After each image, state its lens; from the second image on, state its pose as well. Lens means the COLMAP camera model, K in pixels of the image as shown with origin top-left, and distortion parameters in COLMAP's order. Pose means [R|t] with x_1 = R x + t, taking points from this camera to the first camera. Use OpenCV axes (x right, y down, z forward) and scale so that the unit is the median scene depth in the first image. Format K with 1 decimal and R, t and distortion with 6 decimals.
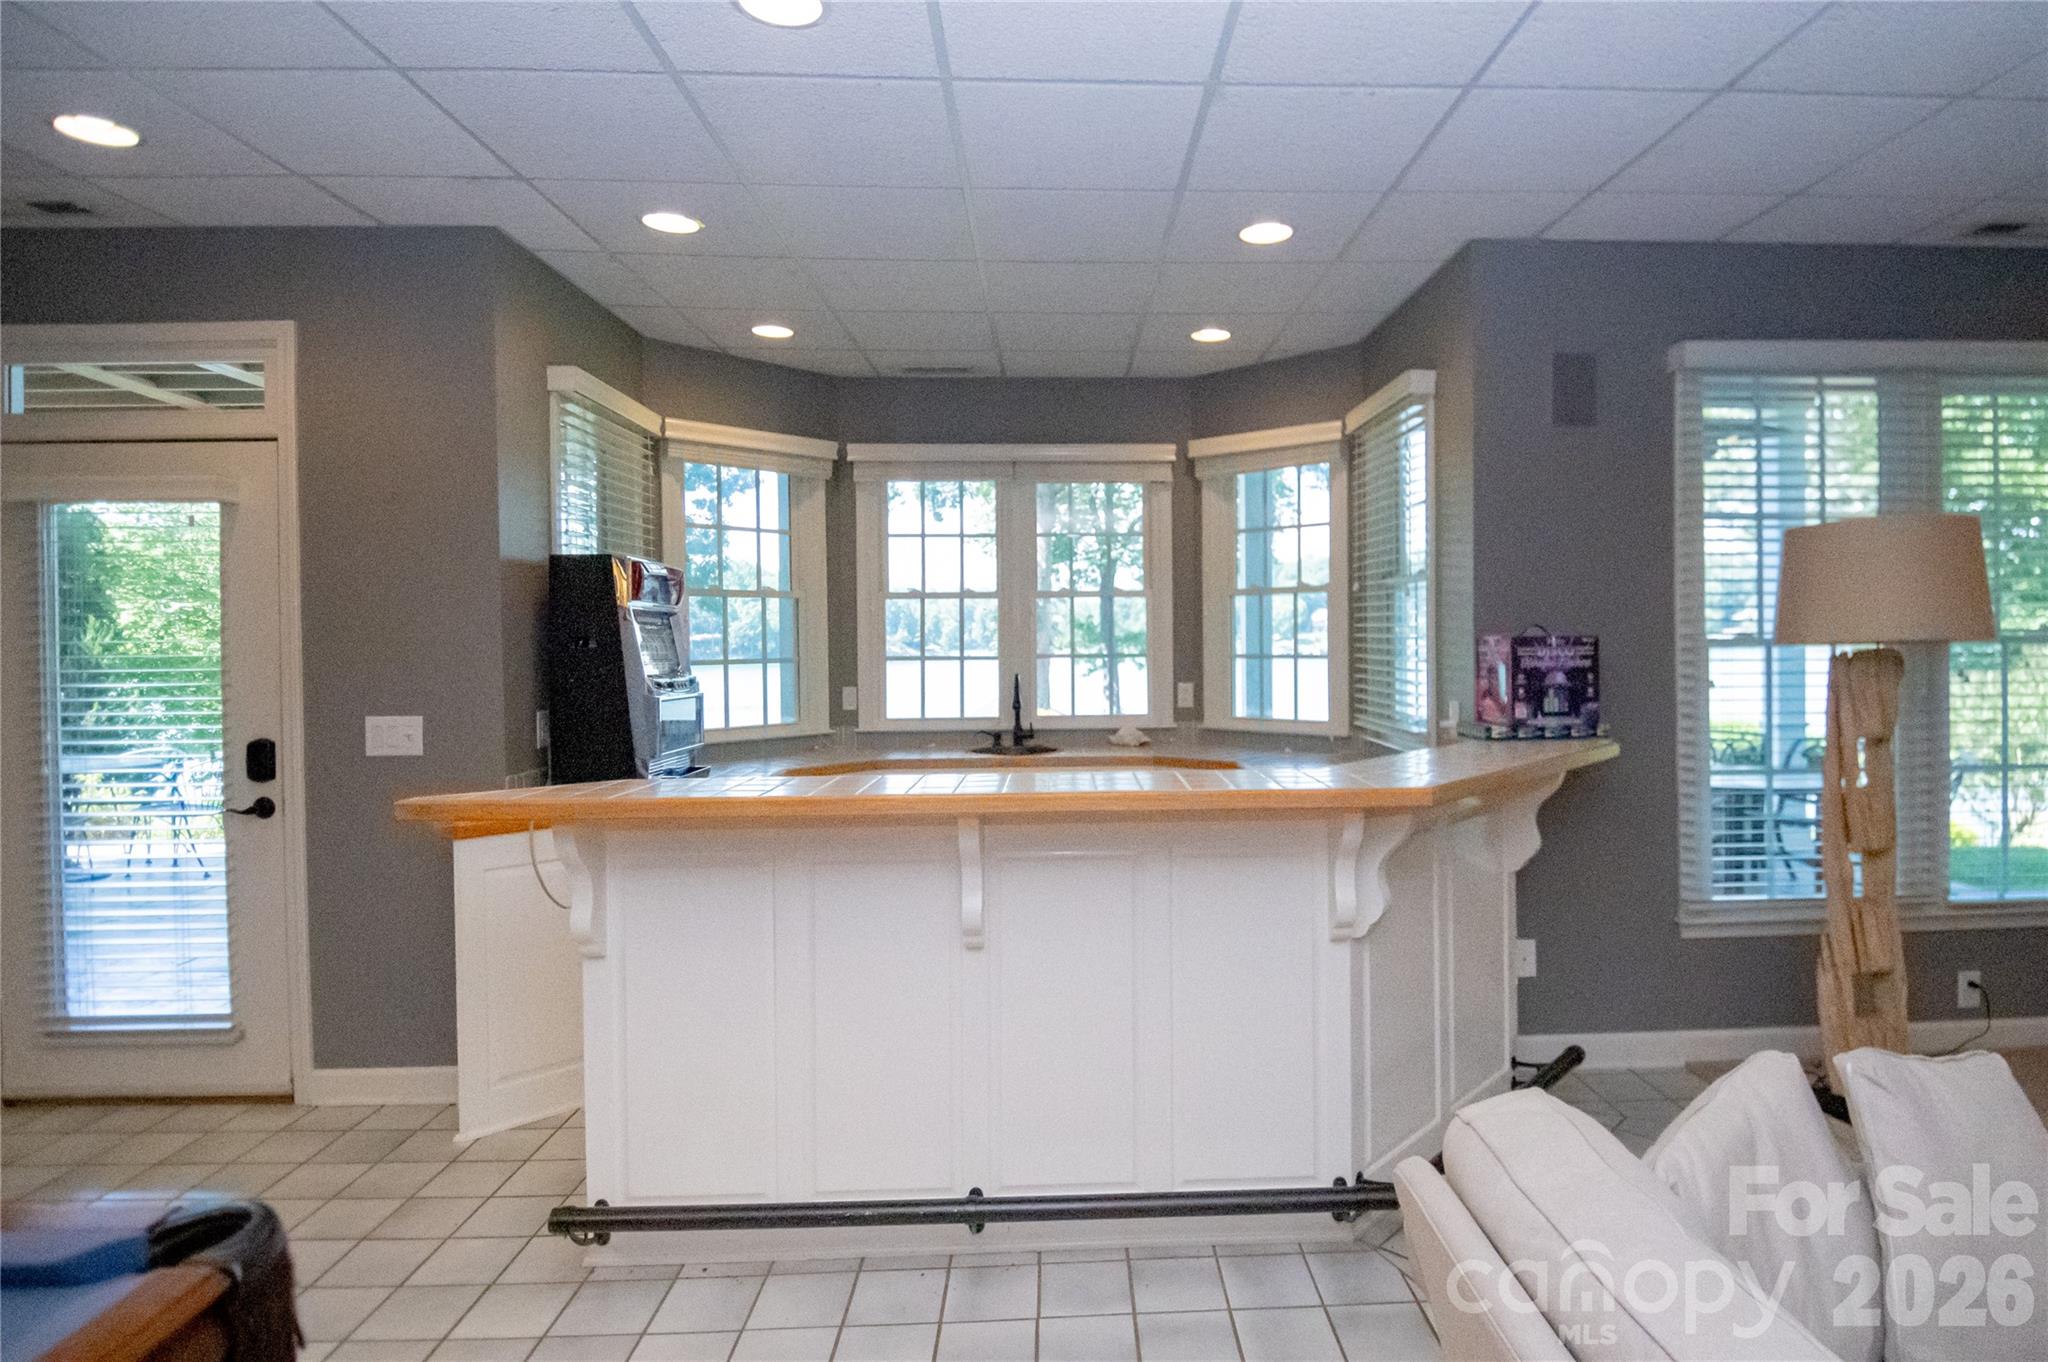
lens RADIAL K [[1076.7, 0, 1113.3], [0, 1076.7, 645.3], [0, 0, 1]] dist [0.028747, -0.036594]
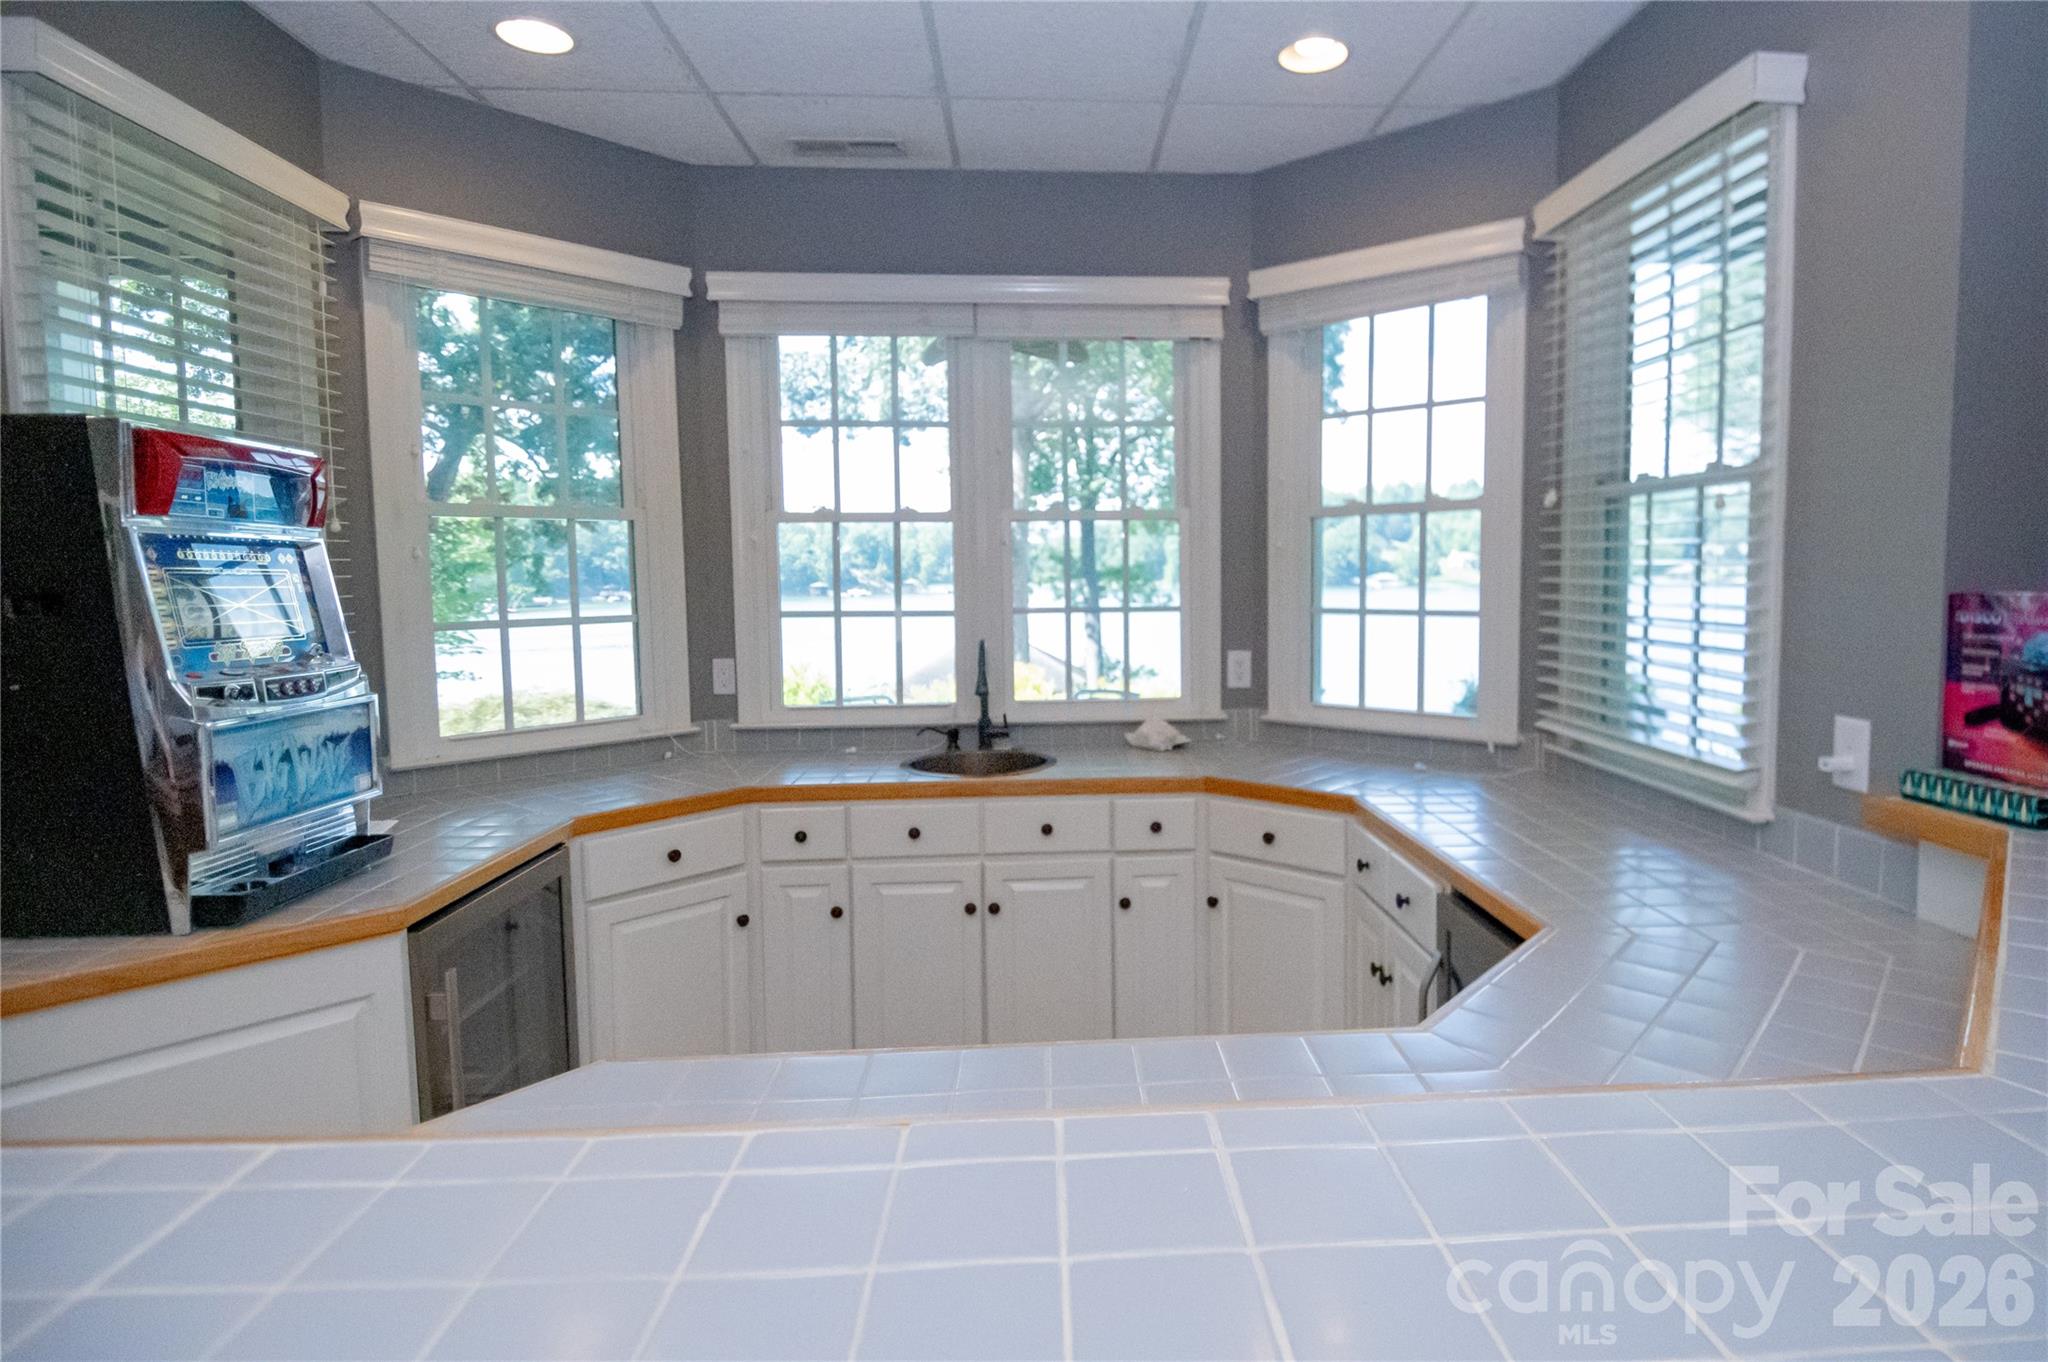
lens RADIAL K [[1076.7, 0, 1113.3], [0, 1076.7, 645.3], [0, 0, 1]] dist [0.028747, -0.036594]
pose [[0.999799, -0.002246, 0.019920, -0.025305], [0.001028, 0.998140, 0.060949, -0.009219], [-0.020020, -0.060916, 0.997942, 0.375240]]
